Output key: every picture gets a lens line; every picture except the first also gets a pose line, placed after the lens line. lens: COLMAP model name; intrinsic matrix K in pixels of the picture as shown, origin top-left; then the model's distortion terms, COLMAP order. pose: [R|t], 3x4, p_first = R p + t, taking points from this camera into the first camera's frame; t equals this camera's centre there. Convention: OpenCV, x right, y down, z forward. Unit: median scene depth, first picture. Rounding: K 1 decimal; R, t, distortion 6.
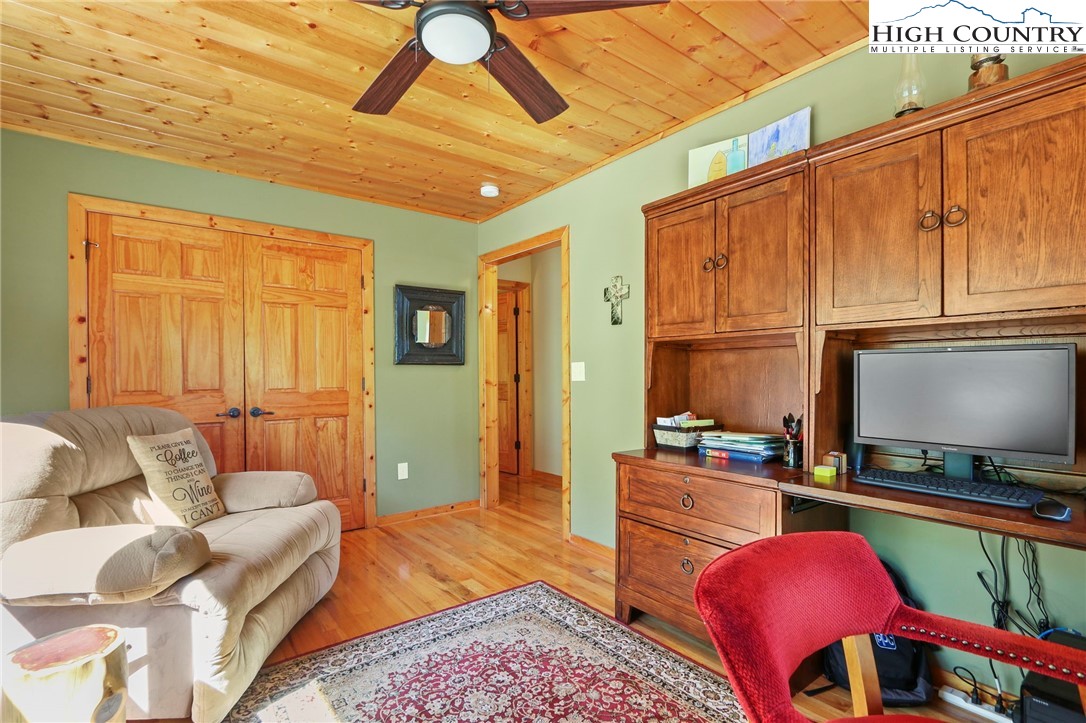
lens RADIAL K [[511.9, 0, 543.3], [0, 511.9, 368.9], [0, 0, 1]] dist [-0.003690, -0.000188]
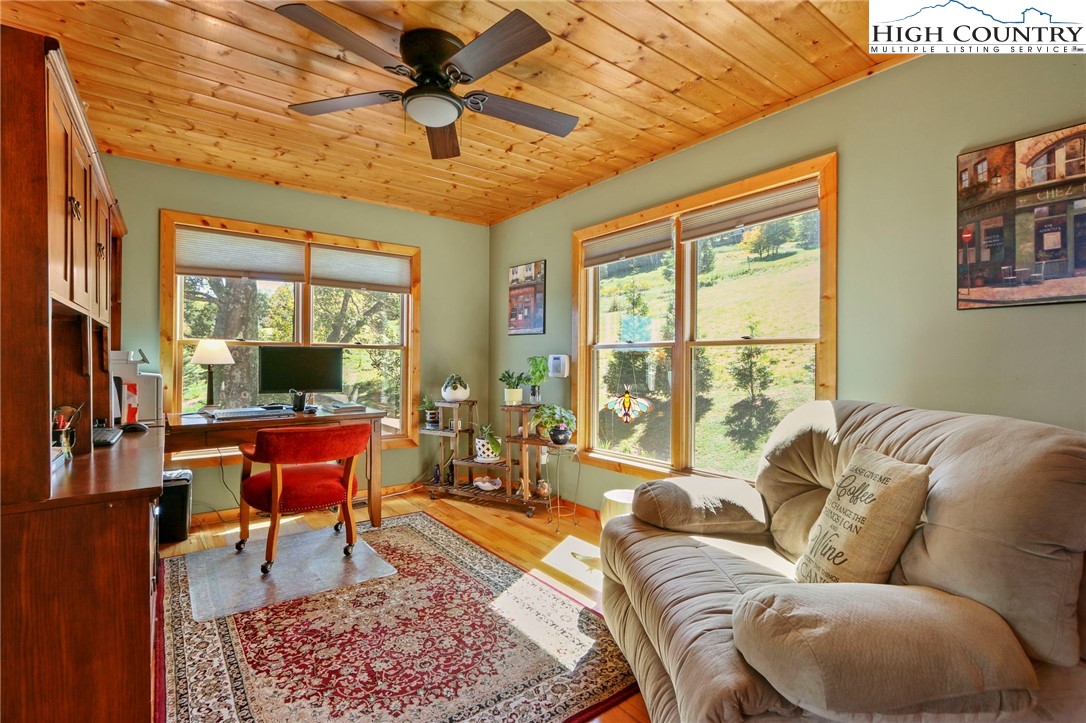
lens RADIAL K [[511.9, 0, 544.0], [0, 511.9, 363.2], [0, 0, 1]] dist [-0.003690, -0.000188]
pose [[-0.999925, -0.004453, 0.011369, -0.403653], [-0.004505, 0.999980, -0.004532, 0.021740], [-0.011348, -0.004583, -0.999925, 1.987801]]
